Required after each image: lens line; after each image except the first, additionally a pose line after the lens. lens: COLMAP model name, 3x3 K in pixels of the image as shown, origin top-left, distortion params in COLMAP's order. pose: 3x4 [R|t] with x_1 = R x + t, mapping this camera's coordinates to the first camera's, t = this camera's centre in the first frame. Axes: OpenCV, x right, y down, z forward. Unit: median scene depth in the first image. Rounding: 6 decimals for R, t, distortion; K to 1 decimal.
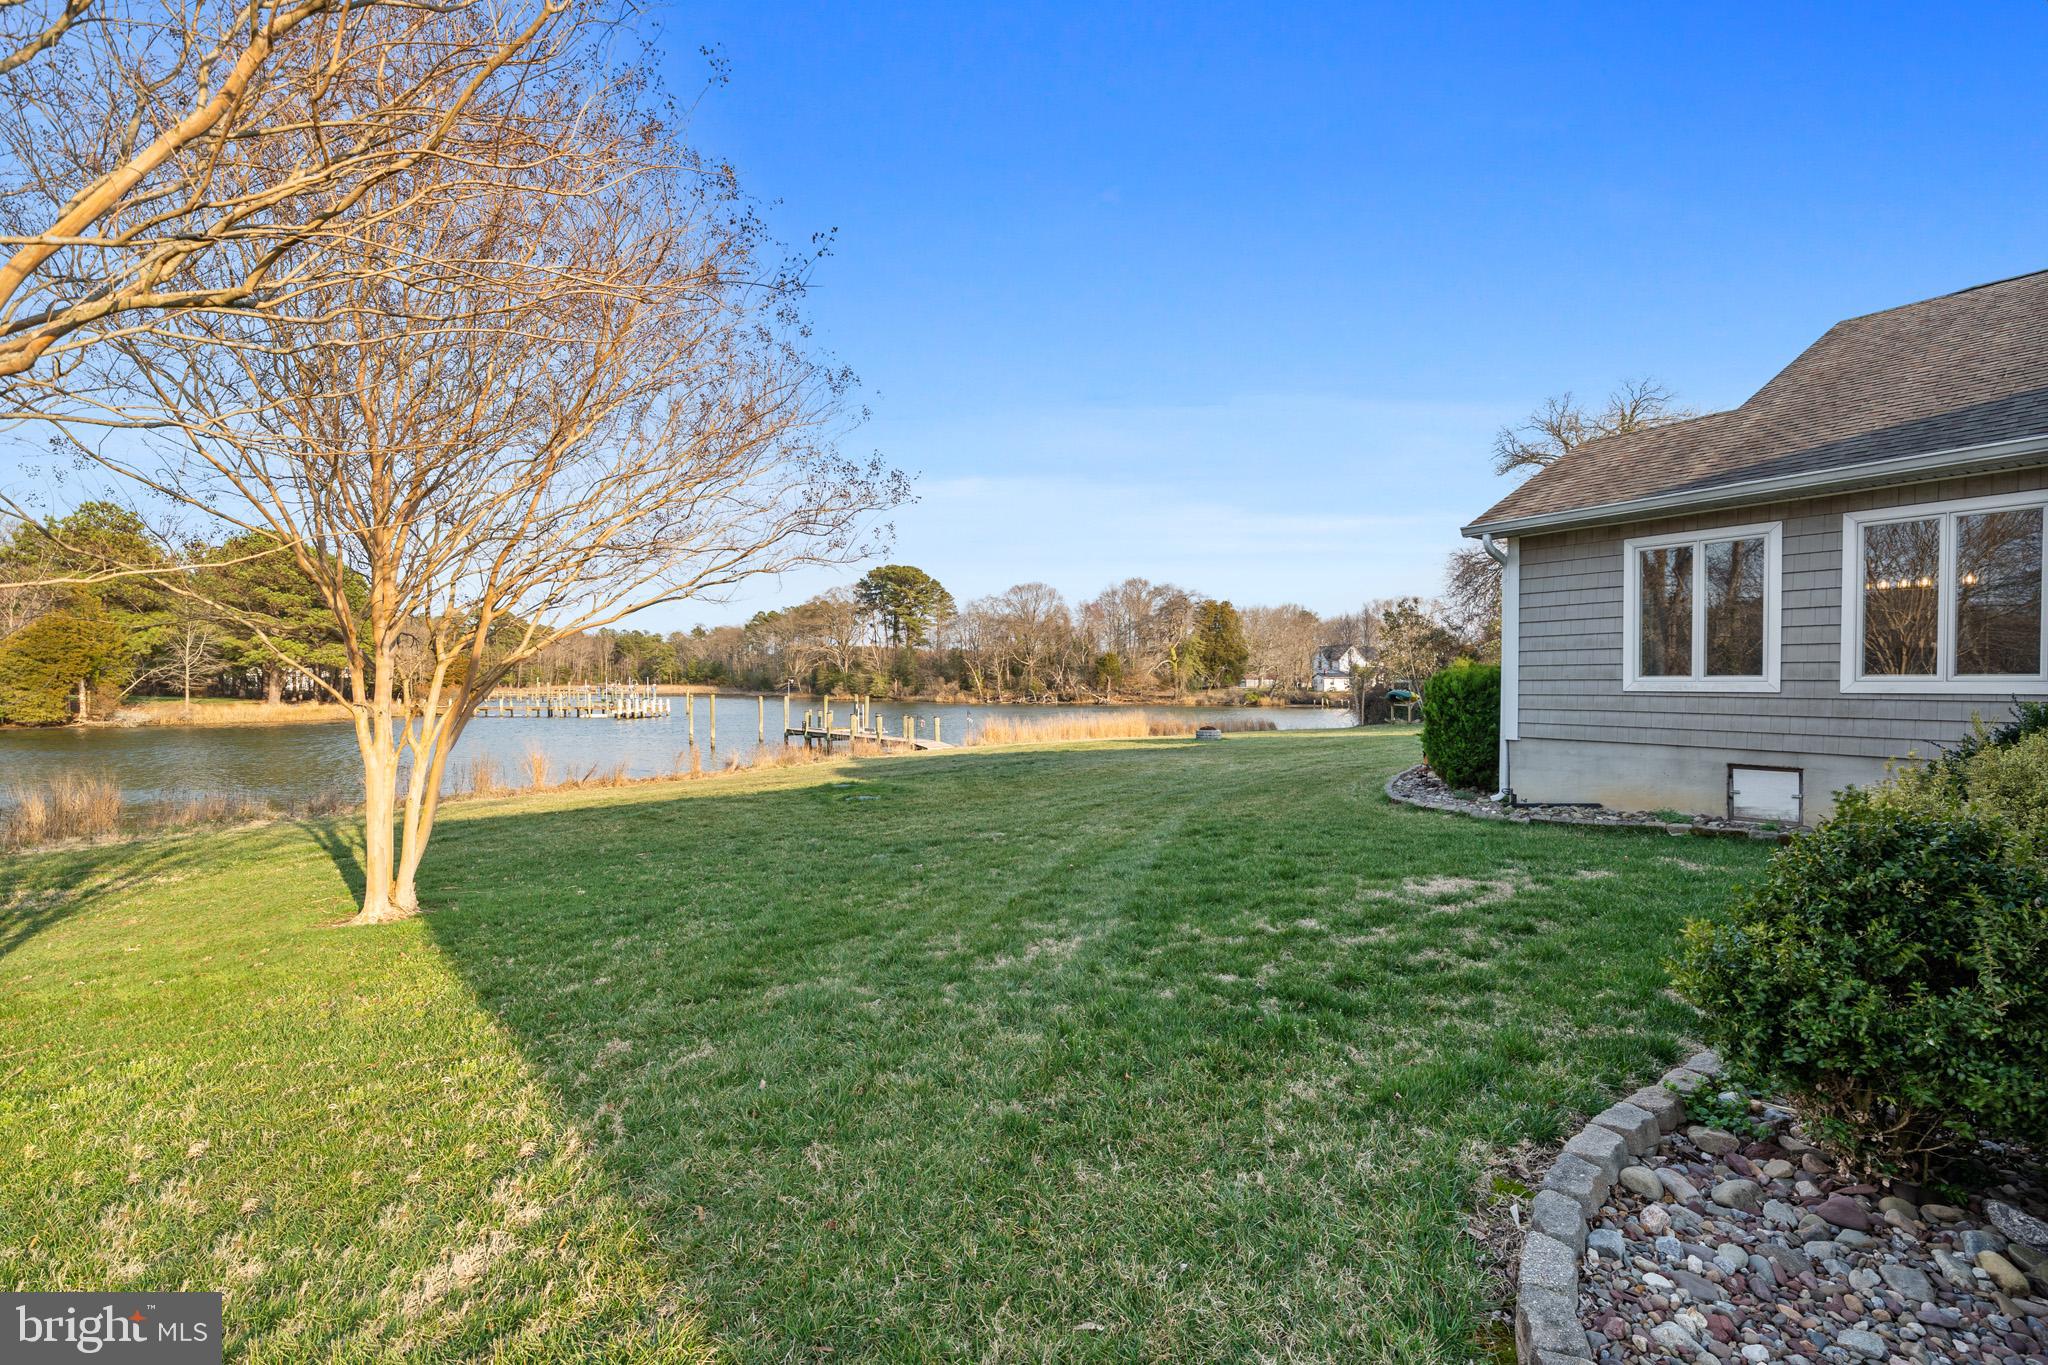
lens RADIAL K [[893.1, 0, 1030.3], [0, 893.1, 690.3], [0, 0, 1]] dist [0.001392, -0.000551]
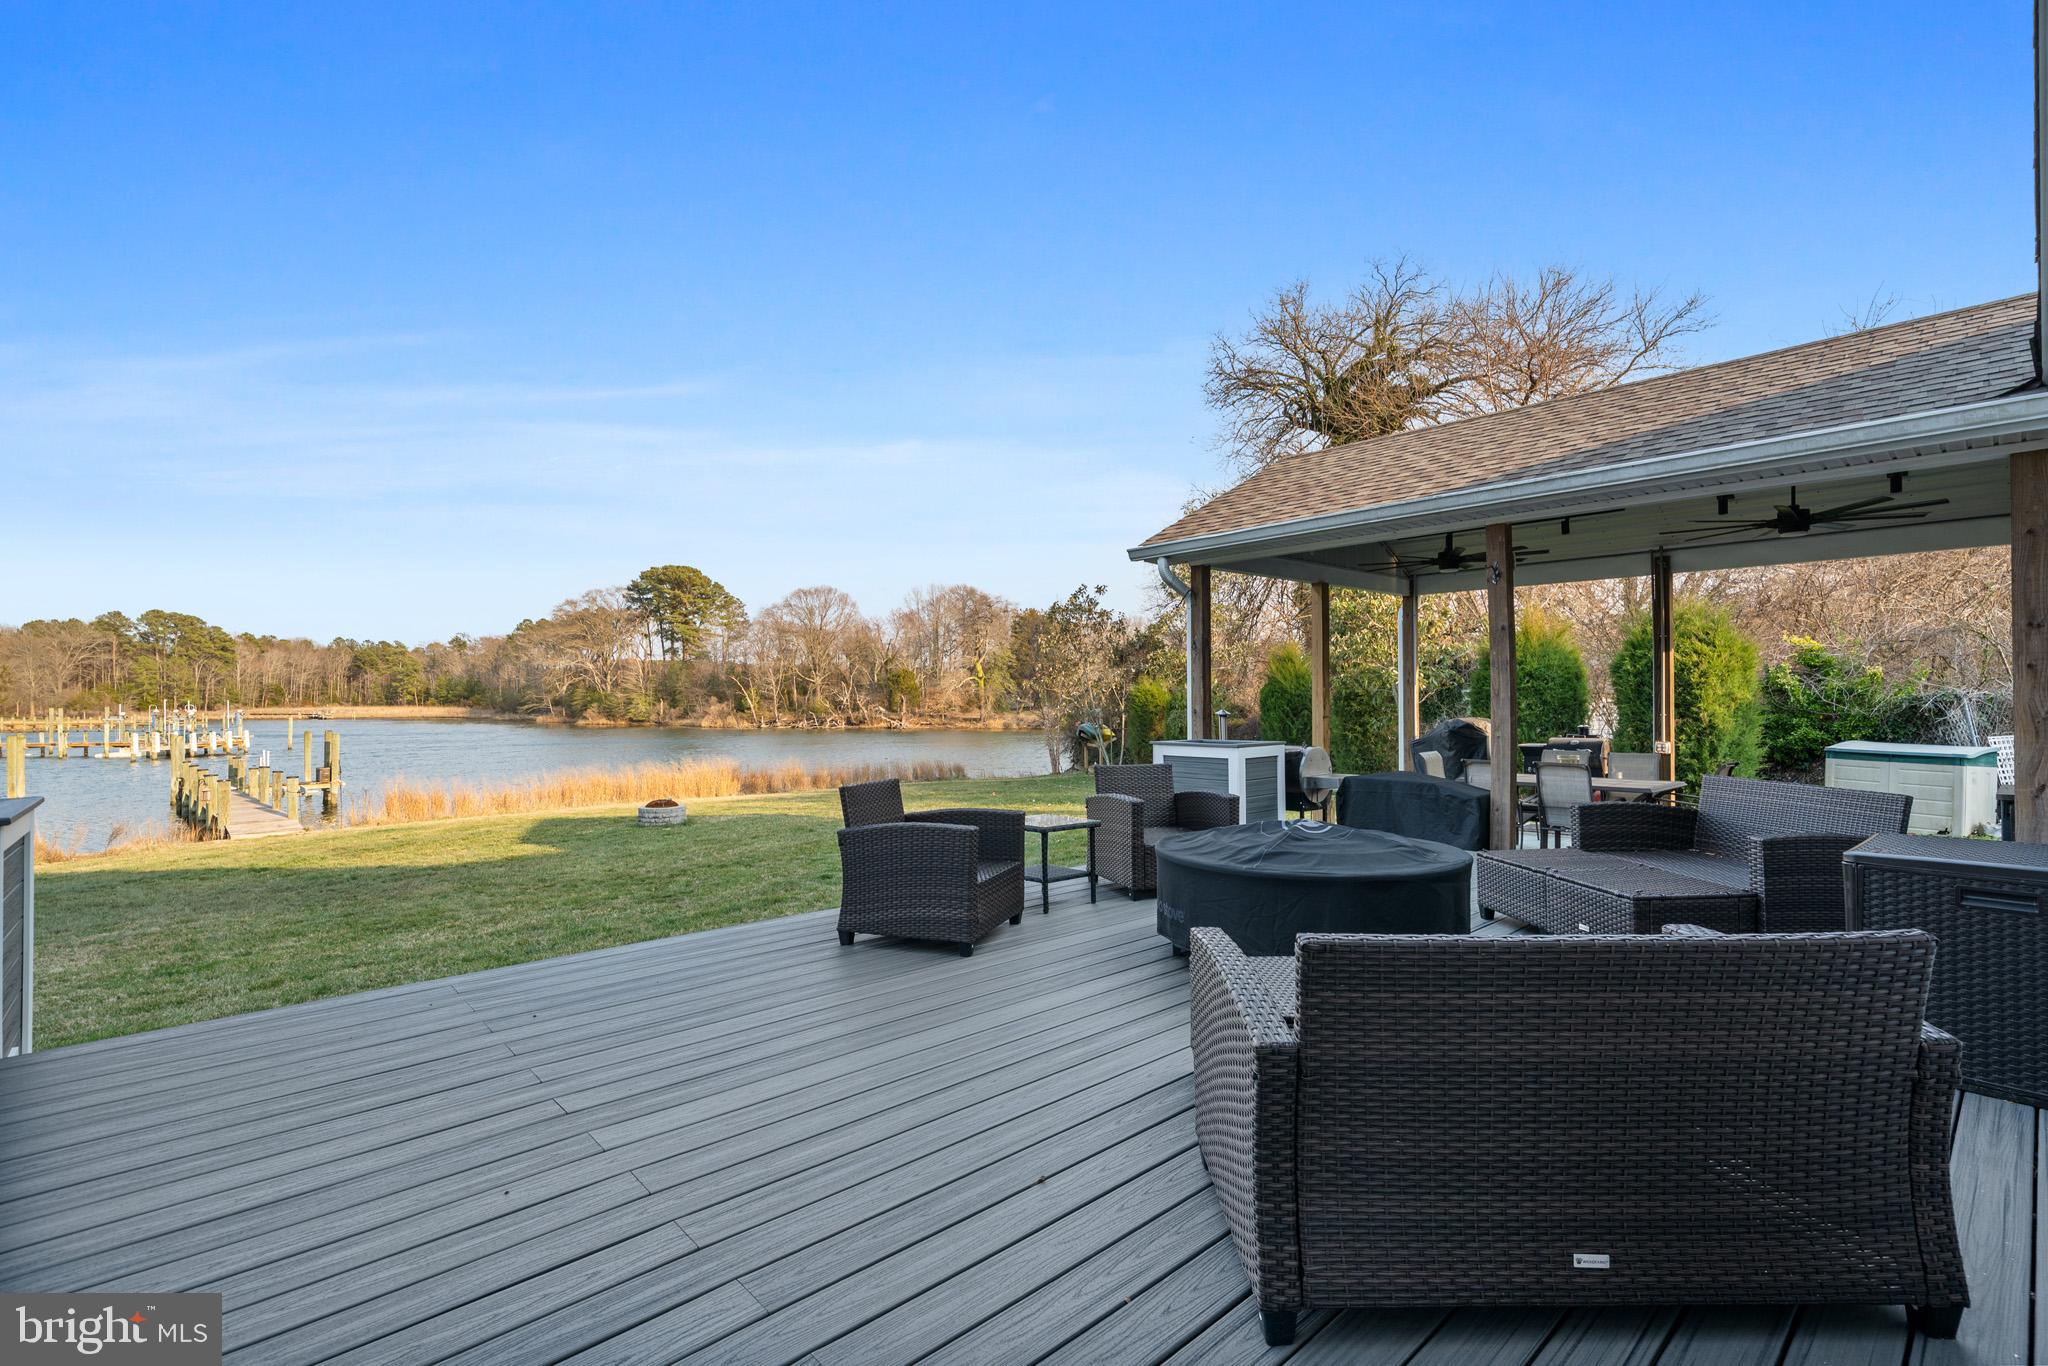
lens RADIAL K [[929.9, 0, 1037.9], [0, 929.9, 698.3], [0, 0, 1]] dist [0.000722, 0.000232]
pose [[0.989422, -0.002387, 0.145046, 0.073562], [0.003938, 0.999938, -0.010410, -0.003065], [-0.145012, 0.010871, 0.989370, 0.082368]]
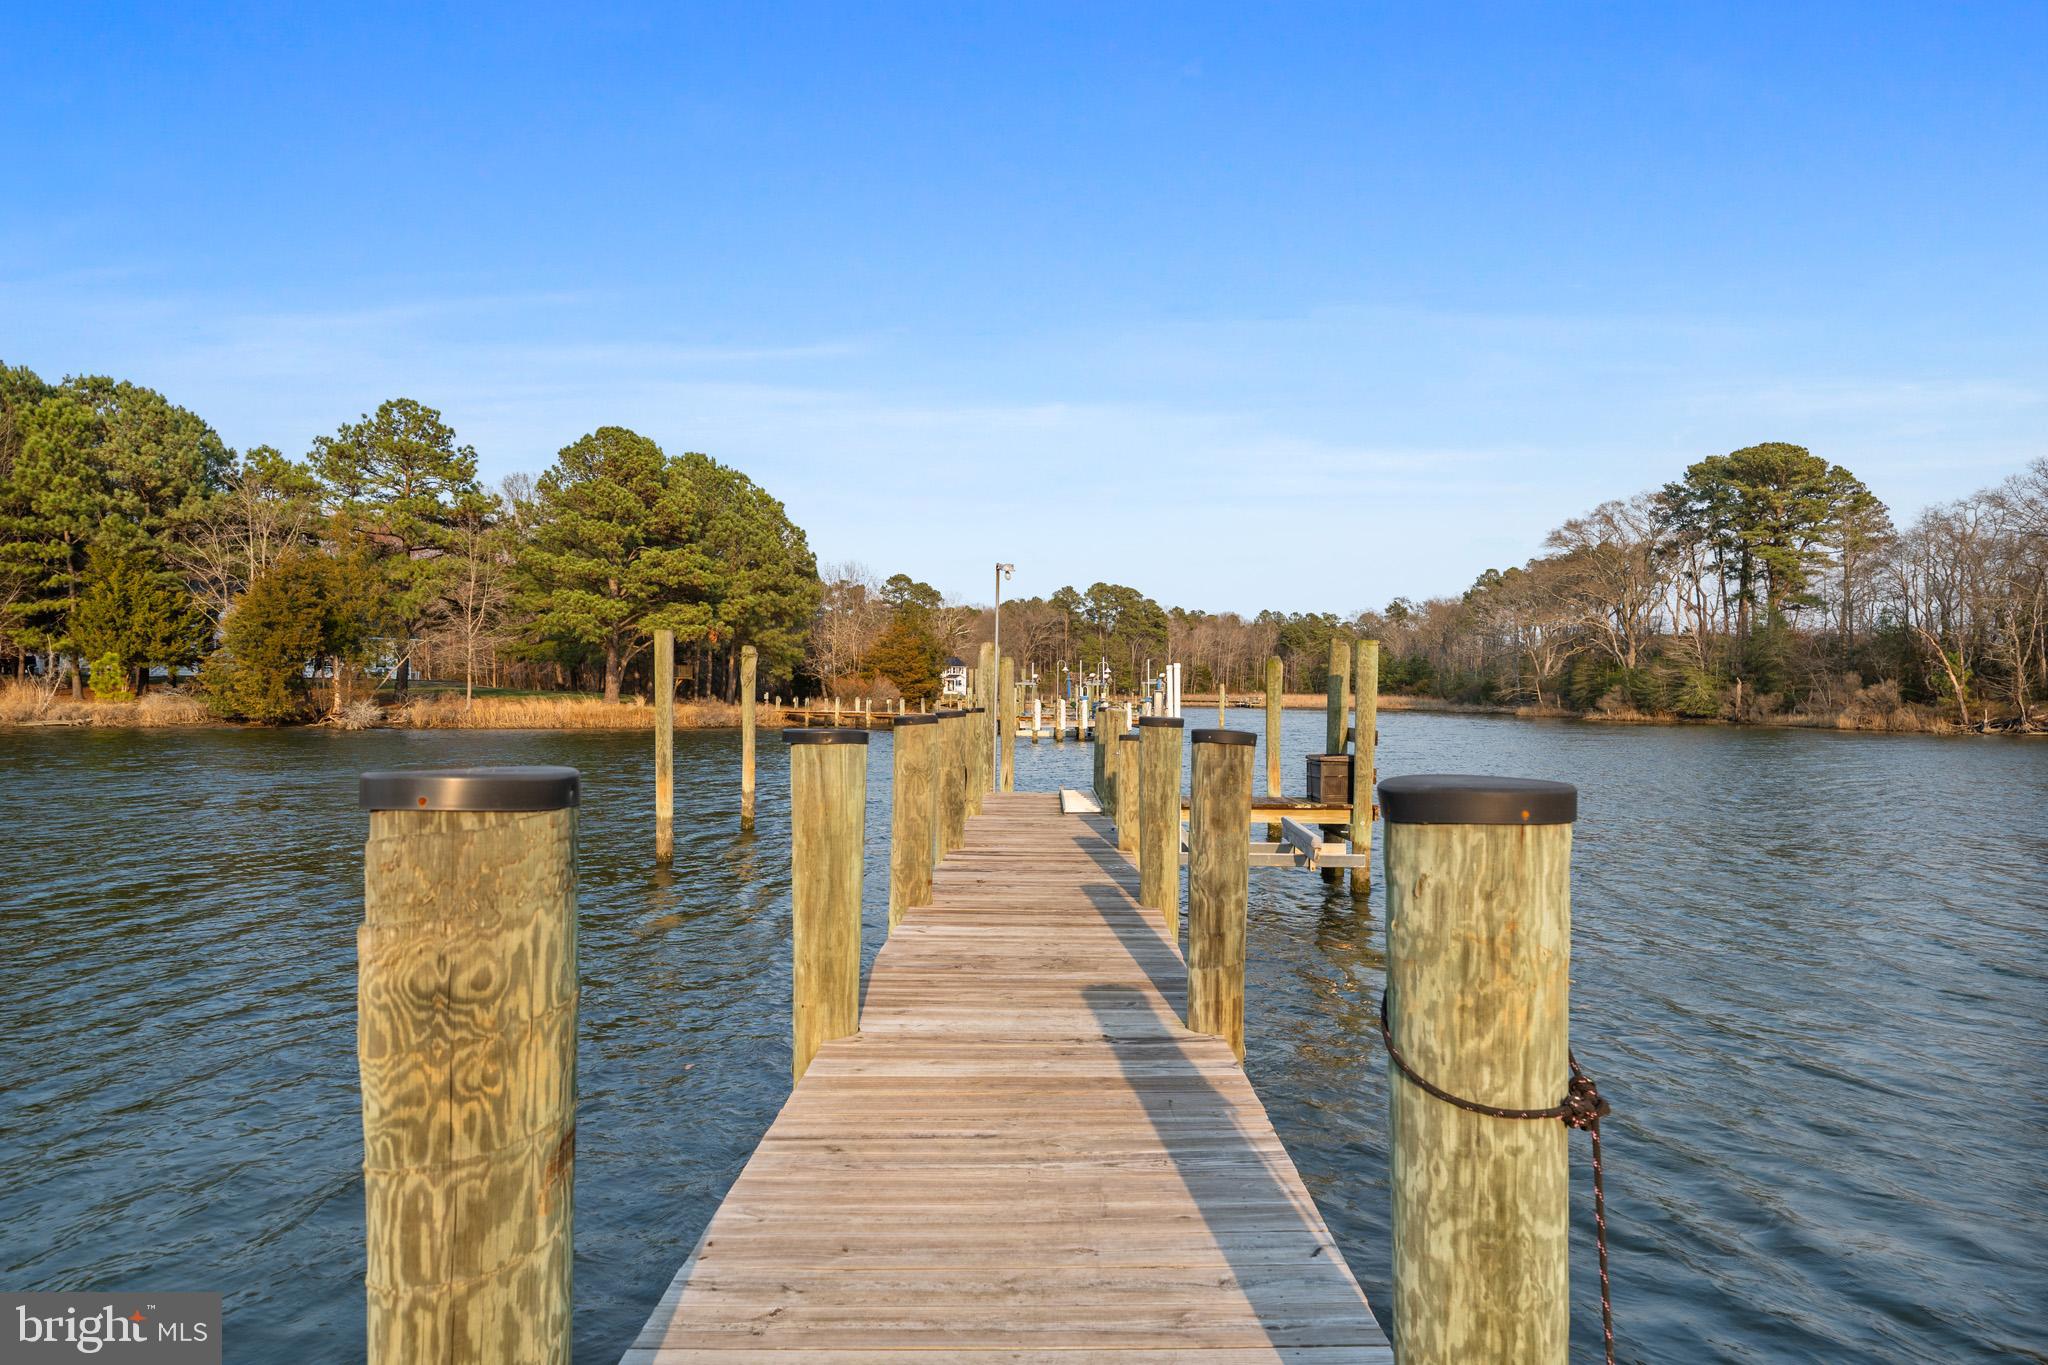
lens RADIAL K [[1289.1, 0, 1059.4], [0, 1289.1, 697.2], [0, 0, 1]] dist [0.024508, -0.001025]
pose [[0.794971, 0.007972, -0.606595, -0.019812], [-0.014886, 0.999869, -0.006368, 0.007013], [0.606465, 0.014092, 0.794985, 0.237241]]
